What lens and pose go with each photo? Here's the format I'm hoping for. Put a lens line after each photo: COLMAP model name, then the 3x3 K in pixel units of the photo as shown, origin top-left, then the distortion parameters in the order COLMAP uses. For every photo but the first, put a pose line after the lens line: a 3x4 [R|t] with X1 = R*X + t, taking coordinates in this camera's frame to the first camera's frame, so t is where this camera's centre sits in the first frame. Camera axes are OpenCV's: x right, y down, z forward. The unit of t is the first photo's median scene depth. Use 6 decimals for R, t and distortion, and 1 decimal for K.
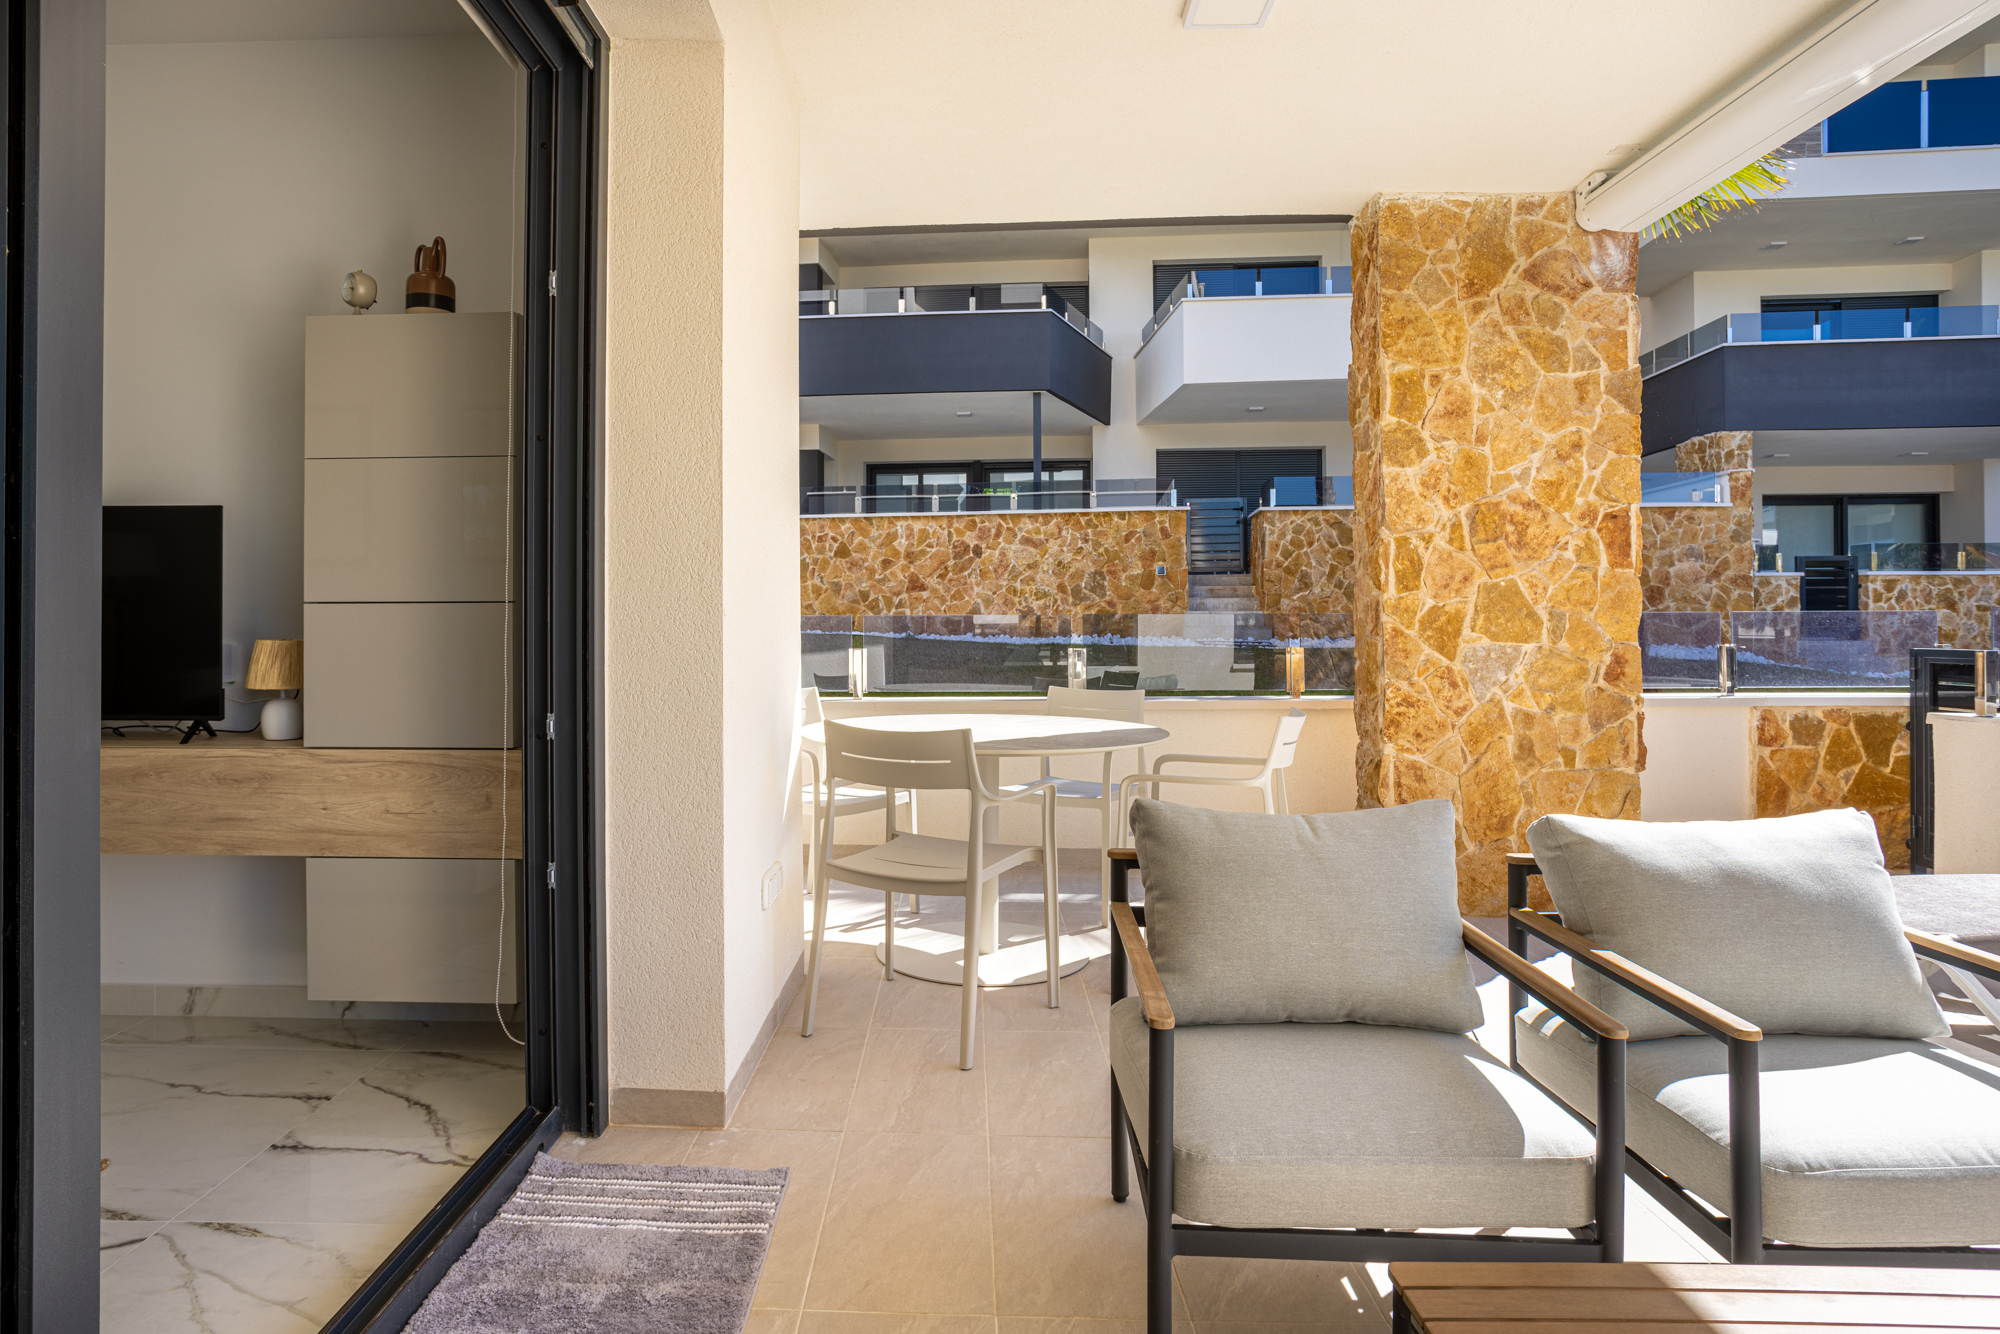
lens RADIAL K [[1101.8, 0, 932.0], [0, 1101.8, 612.4], [0, 0, 1]] dist [-0.057975, 0.034460]
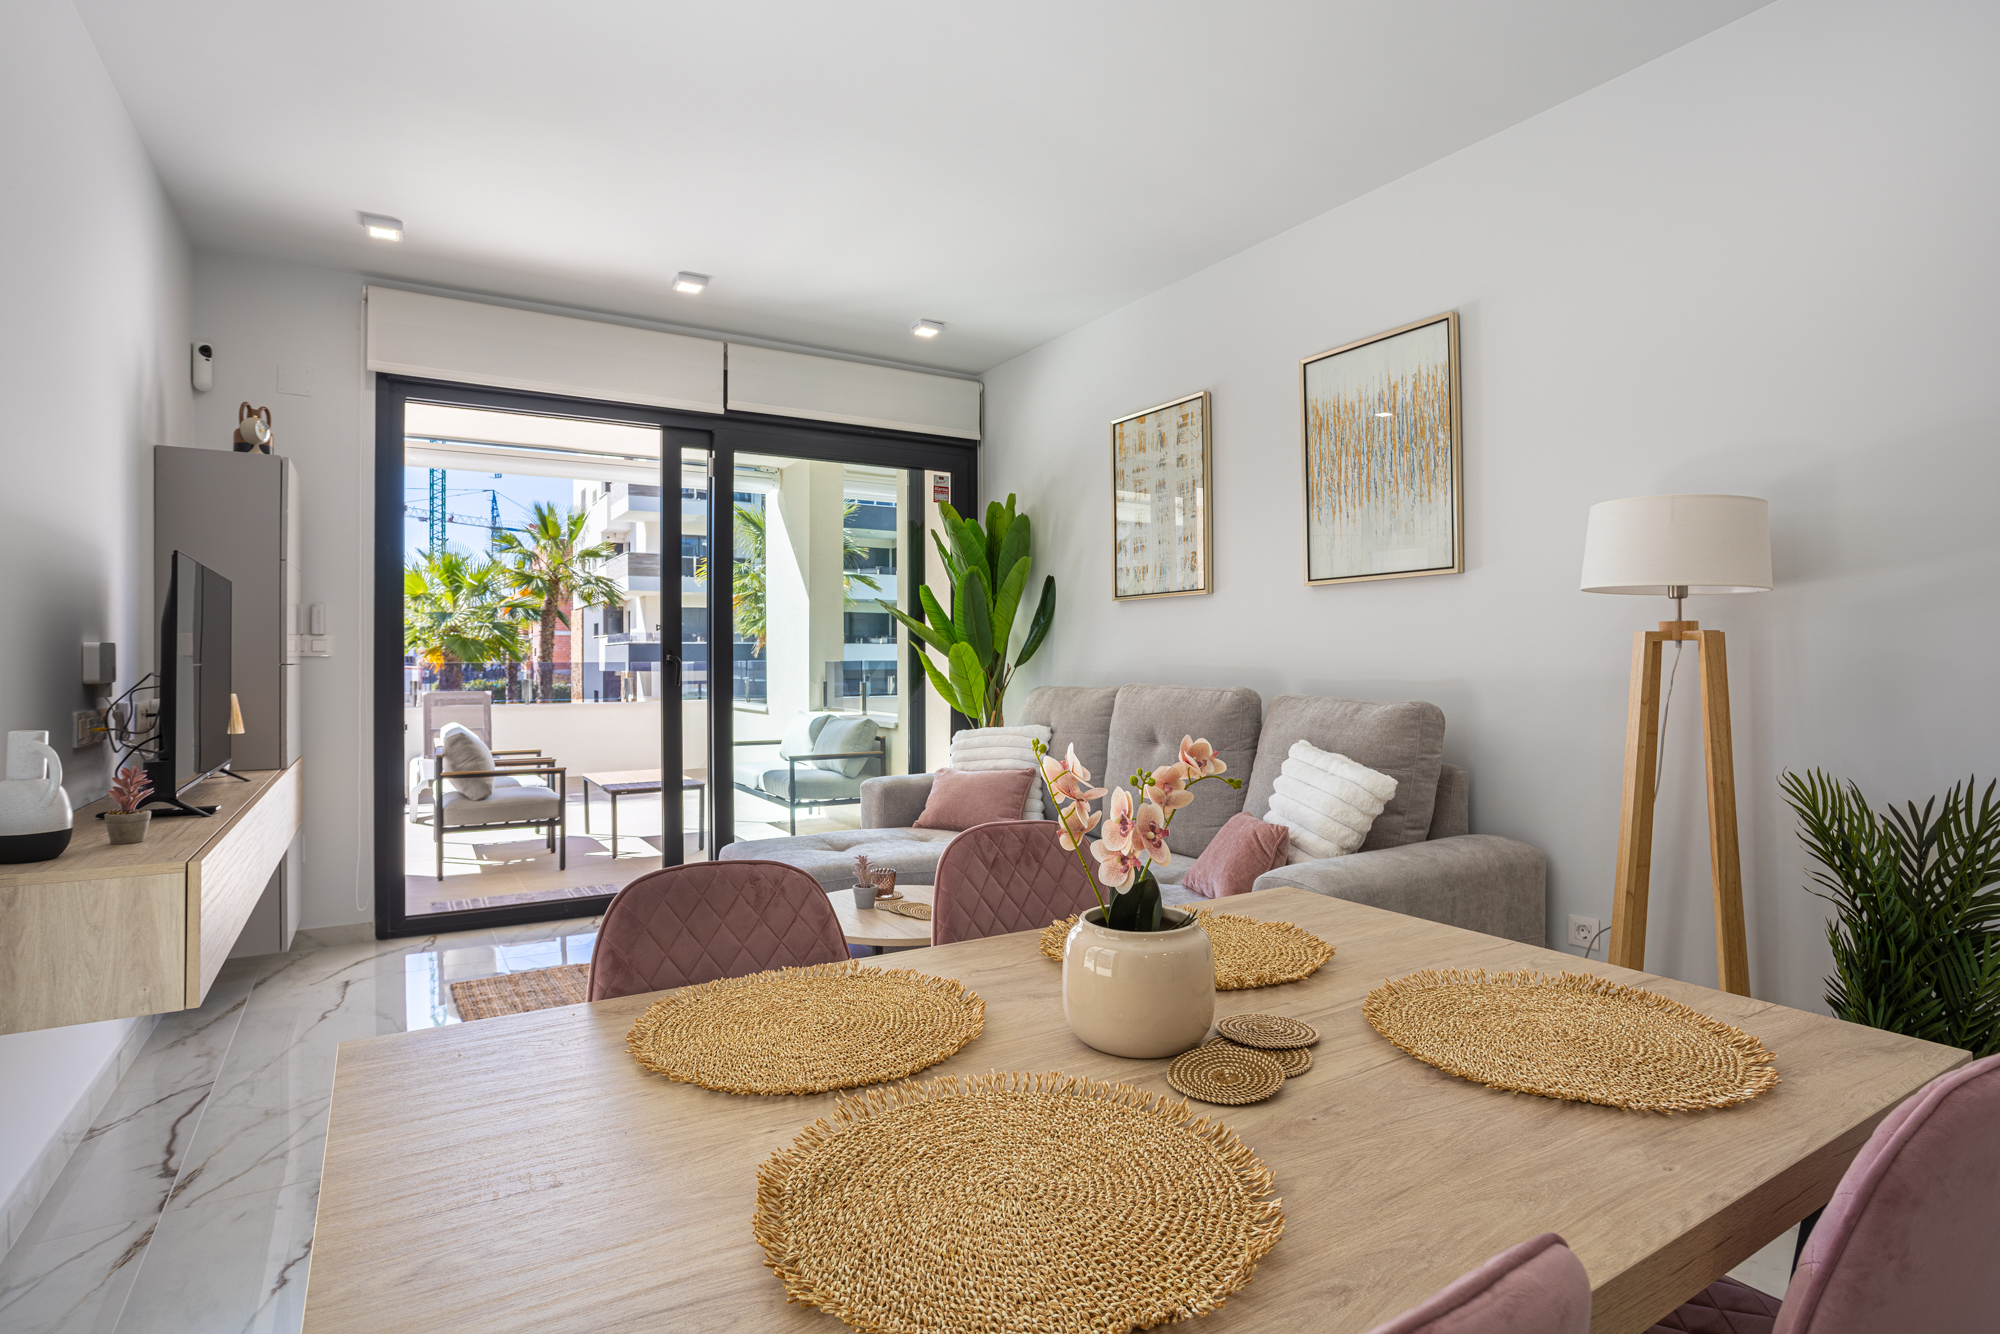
lens RADIAL K [[1009.9, 0, 993.2], [0, 1009.9, 663.2], [0, 0, 1]] dist [-0.069889, 0.045937]
pose [[-0.552259, -0.002027, 0.833670, -1.401807], [-0.008565, 0.999958, -0.003242, -0.011246], [-0.833629, -0.008930, -0.552253, 0.619304]]
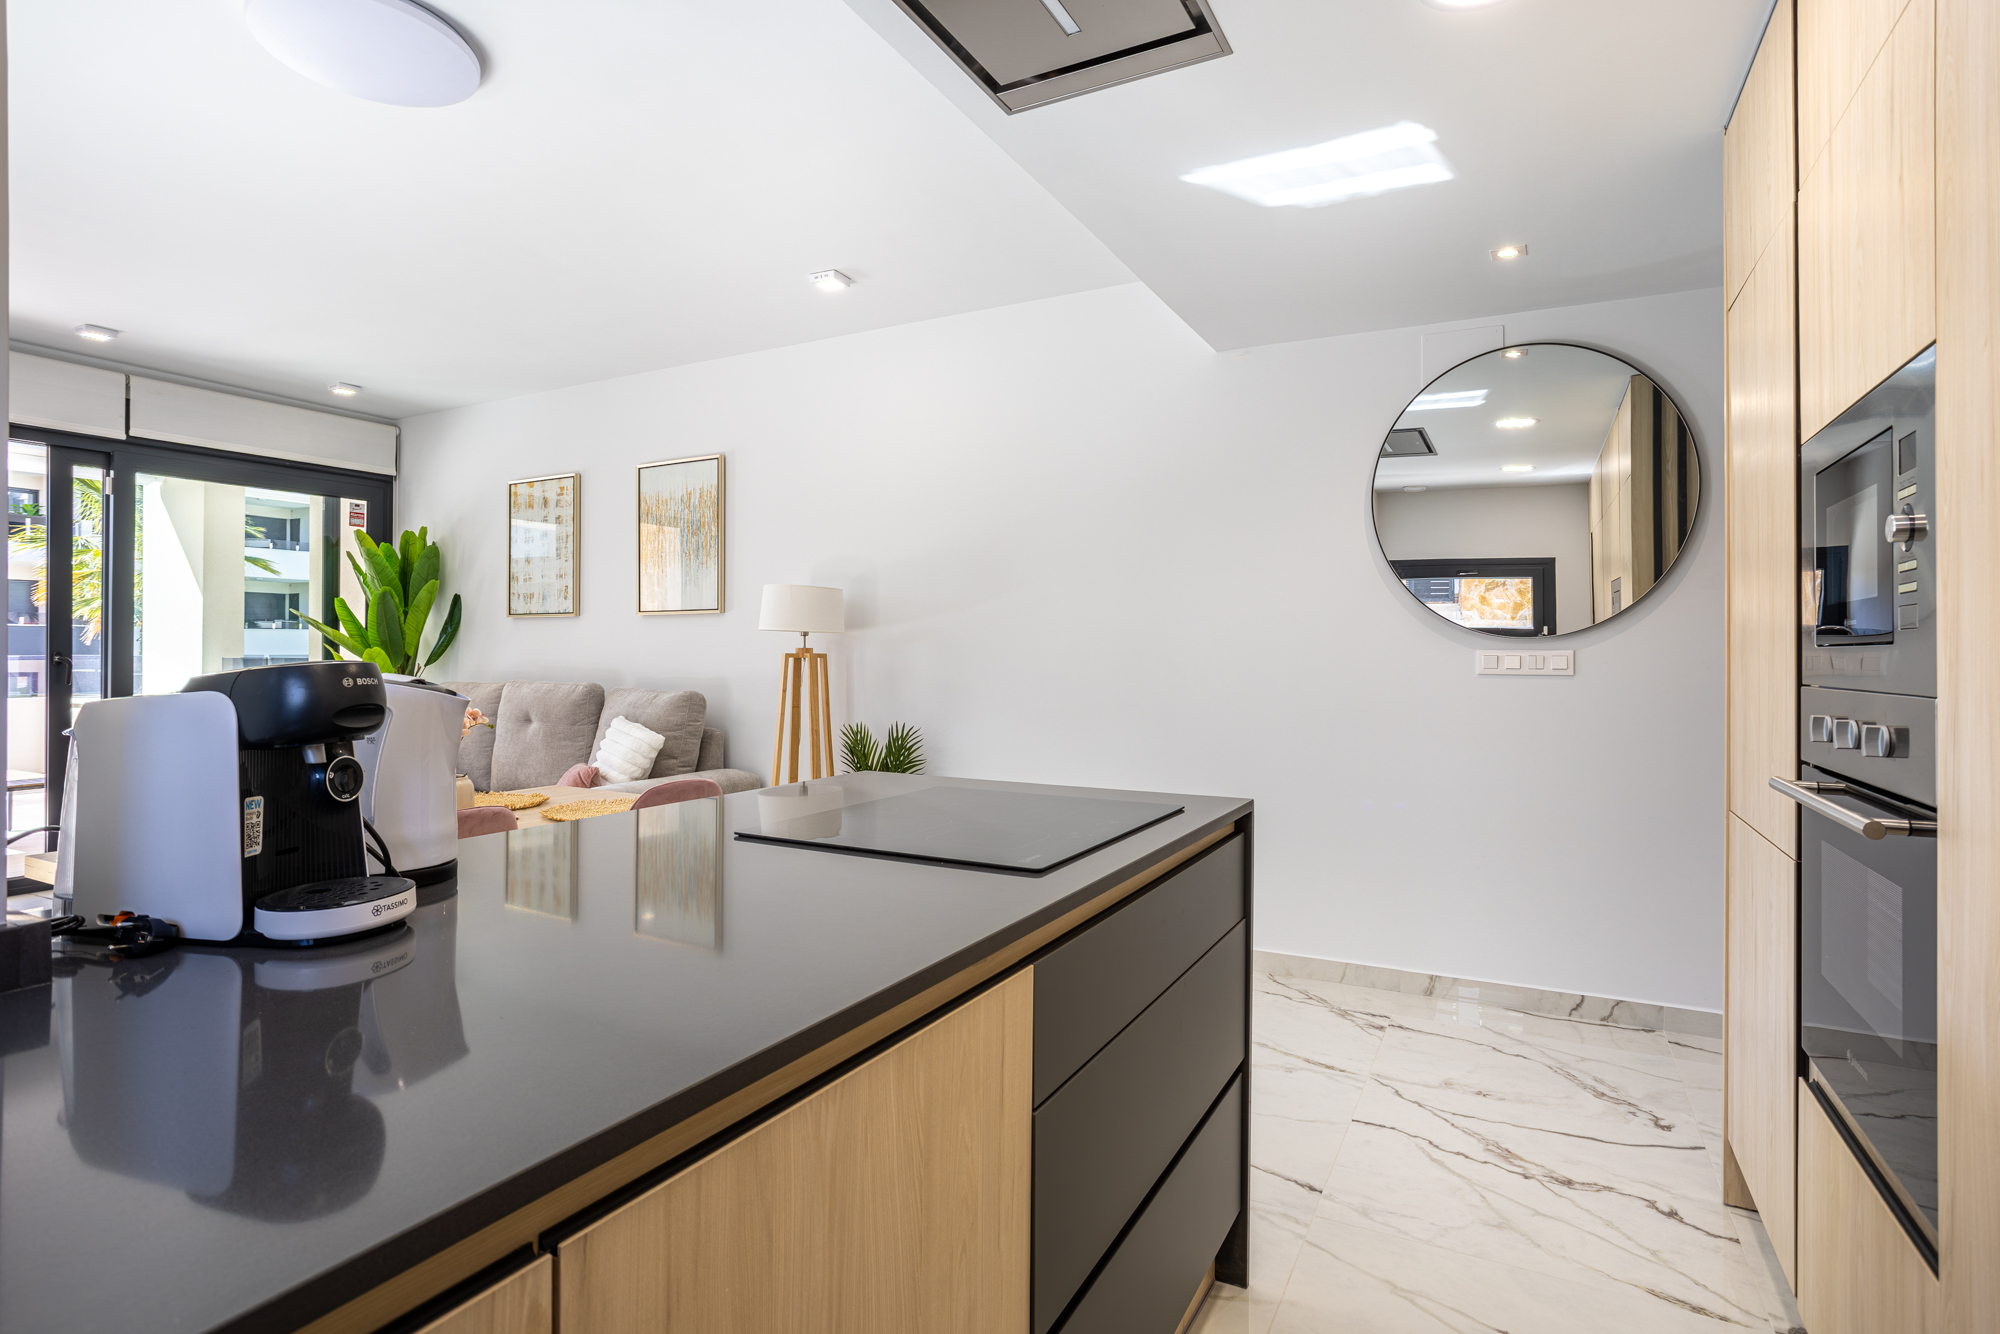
lens RADIAL K [[996.6, 0, 1003.2], [0, 996.6, 642.7], [0, 0, 1]] dist [-0.038431, 0.023513]
pose [[-0.897226, -0.001562, 0.441569, -1.841036], [-0.010657, 0.999779, -0.018117, -0.029118], [-0.441443, -0.020961, -0.897045, 0.874365]]
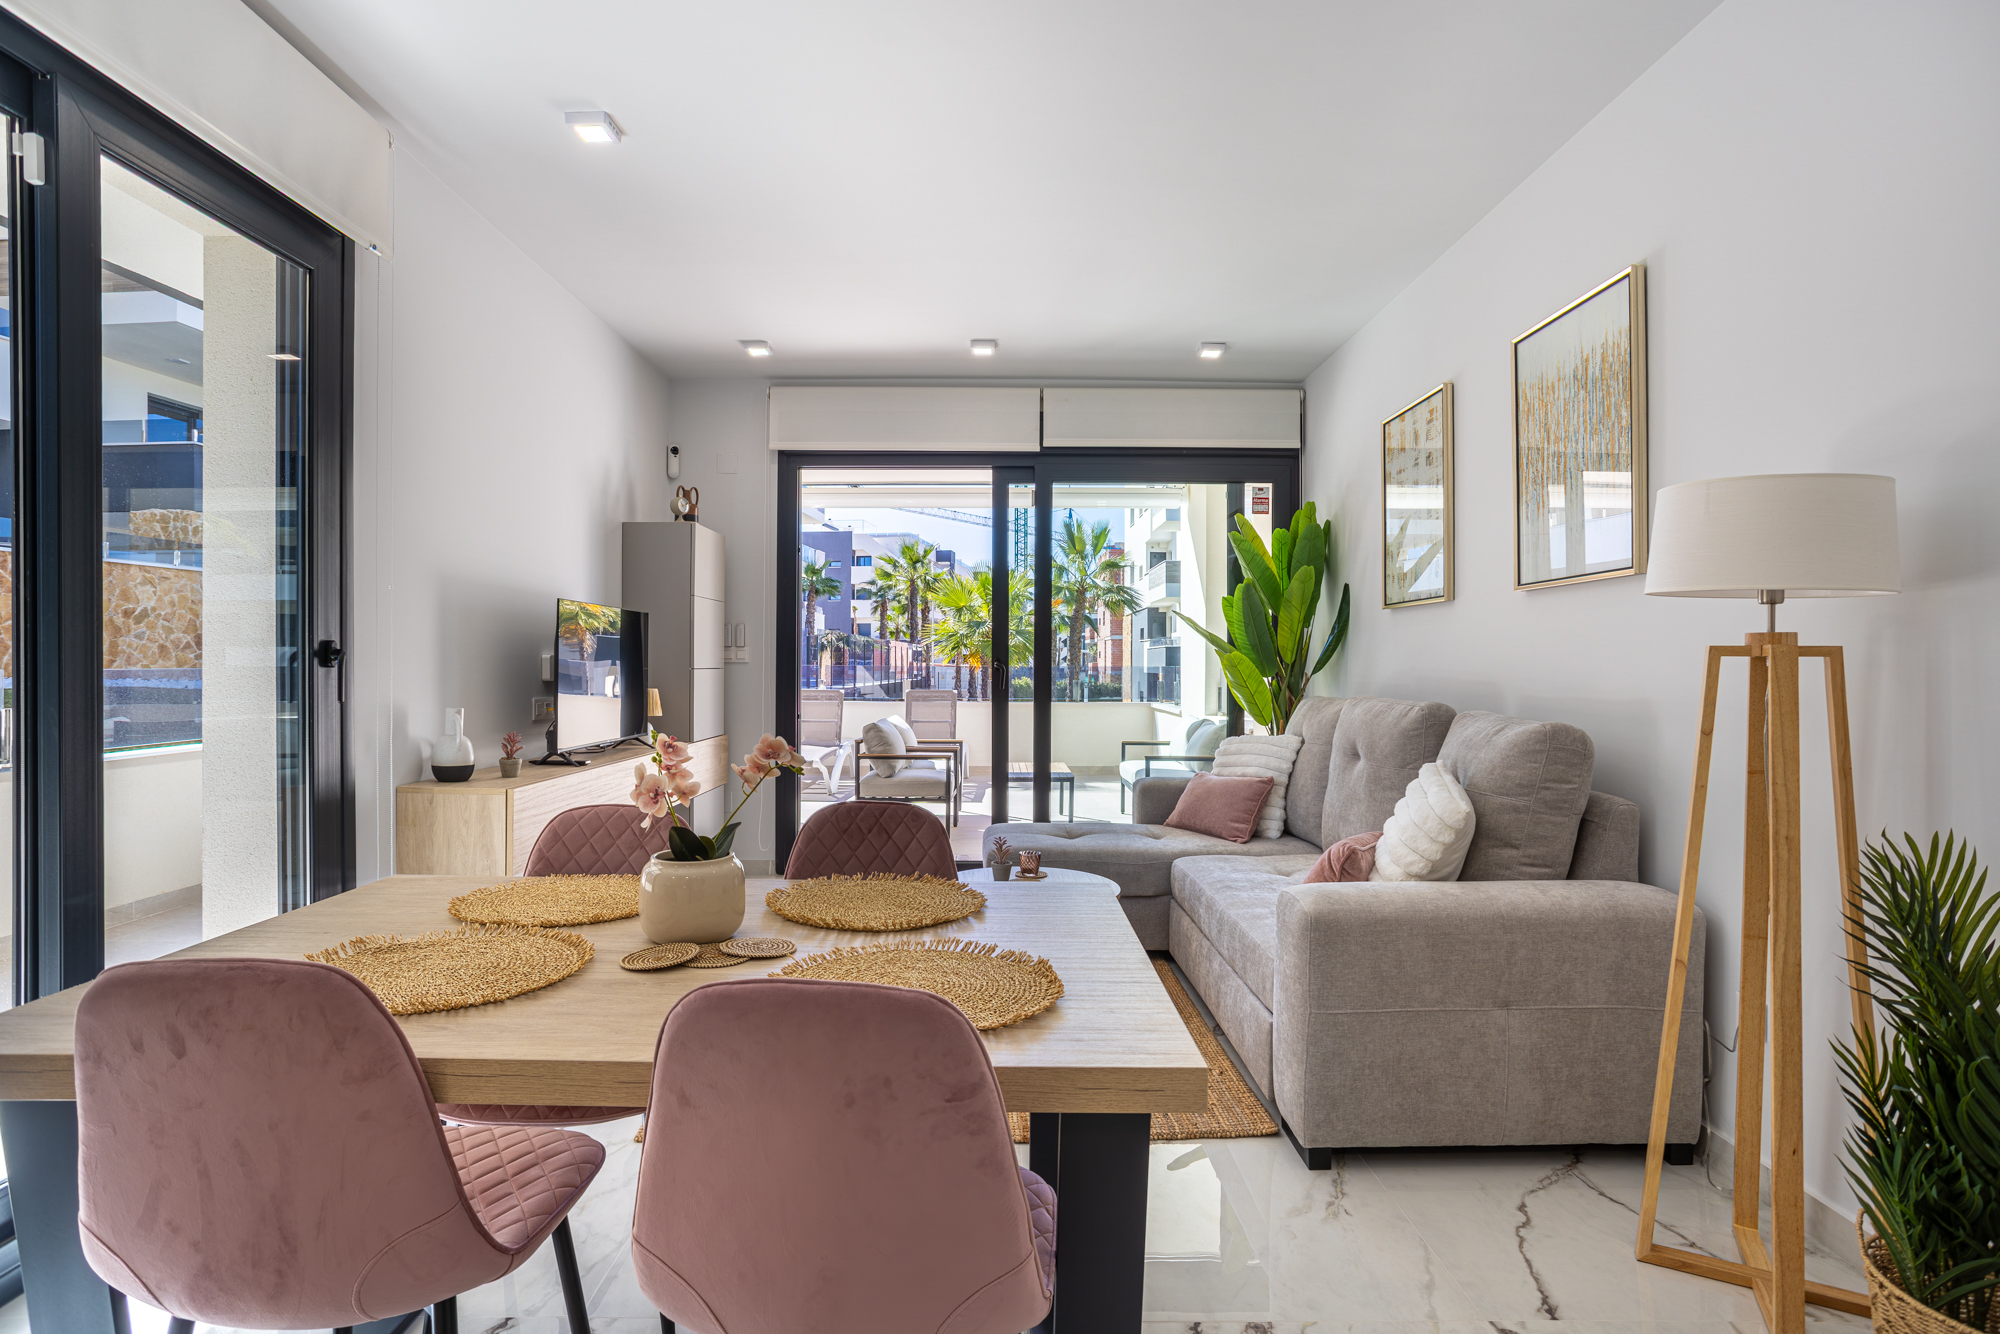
lens RADIAL K [[1006.3, 0, 993.4], [0, 1006.3, 668.3], [0, 0, 1]] dist [-0.045790, 0.024181]
pose [[-0.036620, -0.006603, 0.999307, -1.591170], [-0.015927, 0.999855, 0.006023, -0.021614], [-0.999202, -0.015695, -0.036720, 0.343226]]
